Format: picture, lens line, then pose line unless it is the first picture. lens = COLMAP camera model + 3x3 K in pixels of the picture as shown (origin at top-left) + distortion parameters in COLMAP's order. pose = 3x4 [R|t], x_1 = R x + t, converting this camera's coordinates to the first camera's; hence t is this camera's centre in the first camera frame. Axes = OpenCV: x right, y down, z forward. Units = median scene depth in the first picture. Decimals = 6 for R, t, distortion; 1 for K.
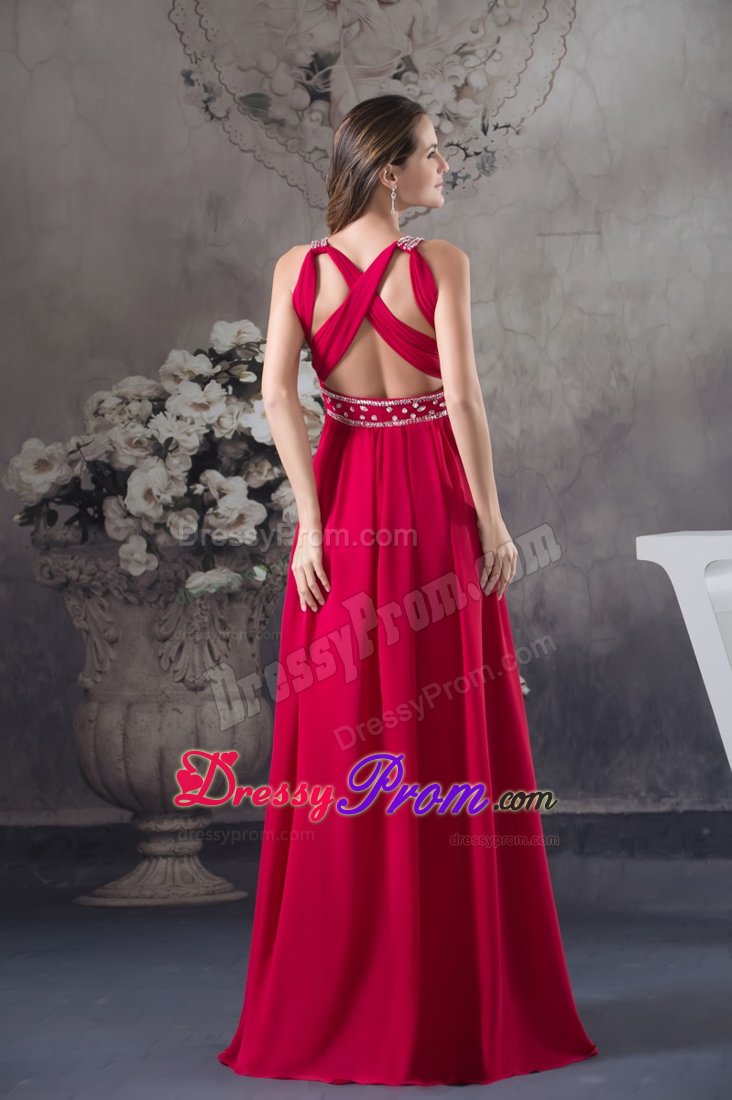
lens RADIAL K [[3773.6, 0, 366.0], [0, 3773.6, 550.0], [0, 0, 1]] dist [0.071416, 4.749639]
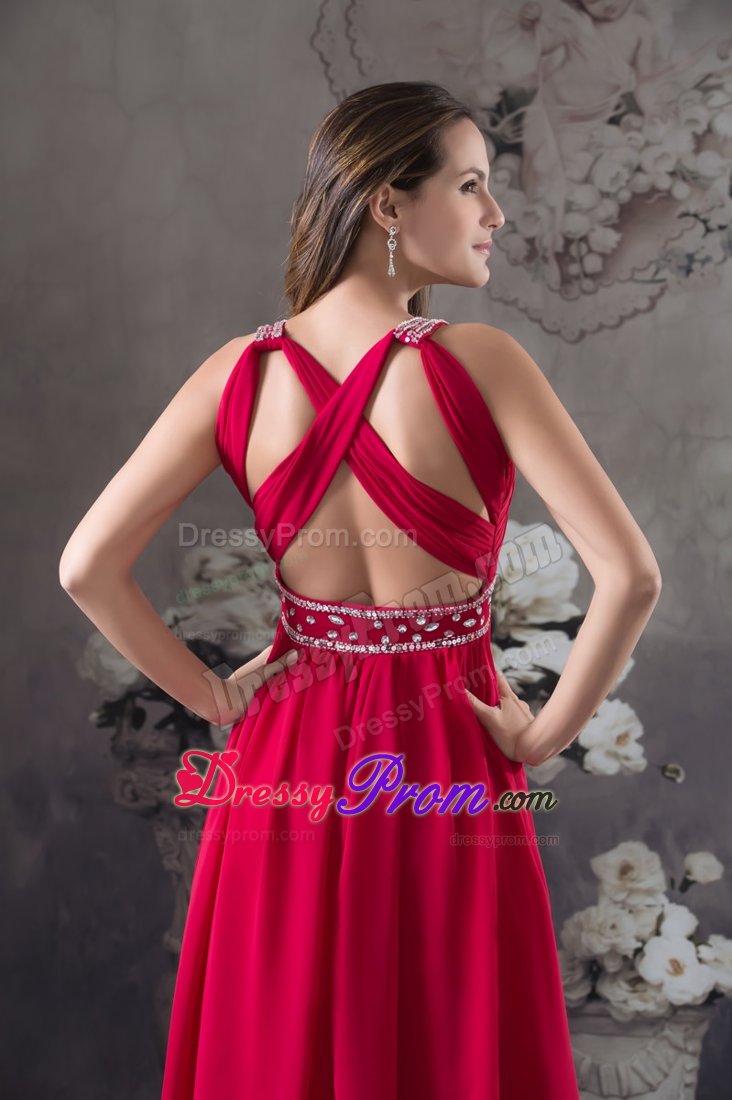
lens RADIAL K [[3211.1, 0, 366.0], [0, 3211.1, 550.0], [0, 0, 1]] dist [-0.052219, 2.118575]
pose [[0.986913, 0.021885, -0.159764, 0.060902], [-0.026166, 0.999351, -0.024742, -0.027390], [0.159119, 0.028598, 0.986845, 0.393053]]
